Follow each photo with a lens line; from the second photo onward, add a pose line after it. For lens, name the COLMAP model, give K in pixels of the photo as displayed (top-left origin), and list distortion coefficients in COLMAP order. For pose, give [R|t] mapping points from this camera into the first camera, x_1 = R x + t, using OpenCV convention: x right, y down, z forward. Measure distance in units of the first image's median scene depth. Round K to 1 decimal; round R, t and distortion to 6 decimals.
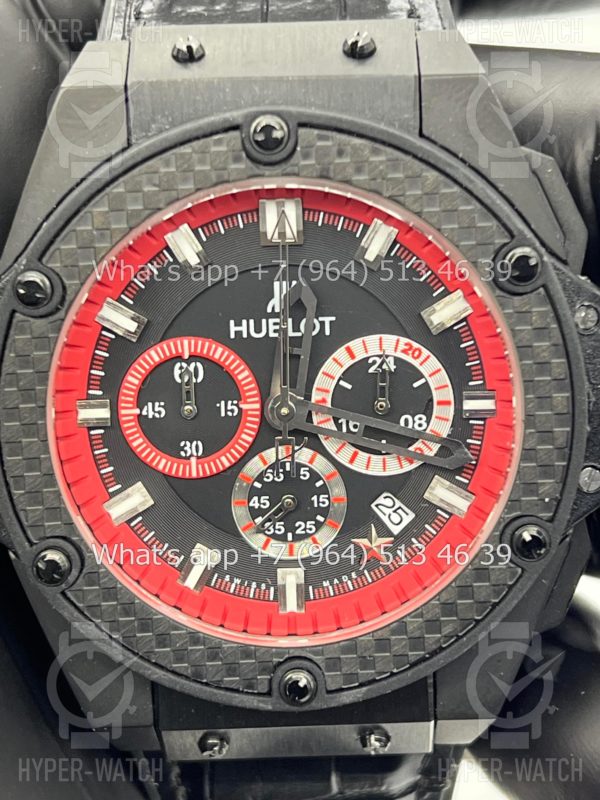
lens RADIAL K [[1853.3, 0, 301.3], [0, 1853.3, 405.0], [0, 0, 1]] dist [0.272825, 0.000000]
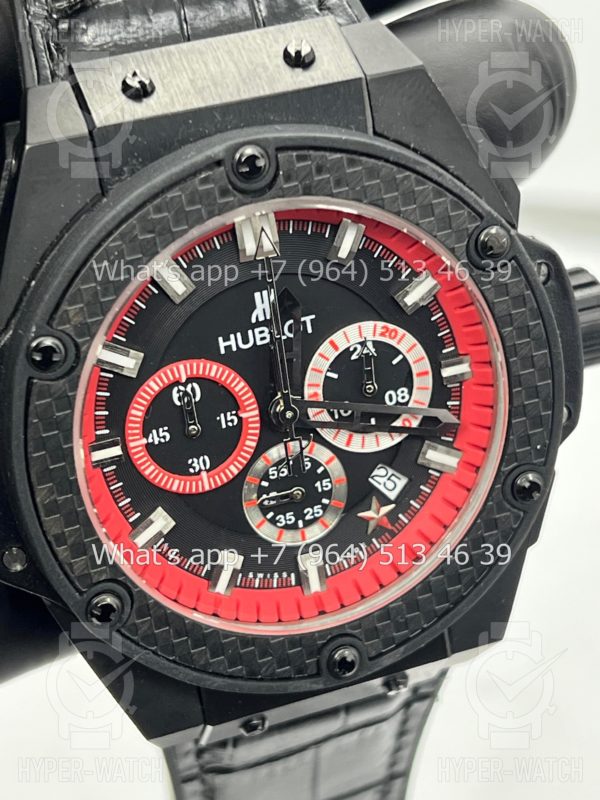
lens RADIAL K [[1853.3, 0, 302.9], [0, 1853.3, 400.4], [0, 0, 1]] dist [0.272825, 0.000000]
pose [[0.944245, -0.203980, 0.258445, -0.267659], [0.166279, 0.972946, 0.160398, -0.169175], [-0.284171, -0.108481, 0.952617, 0.001867]]
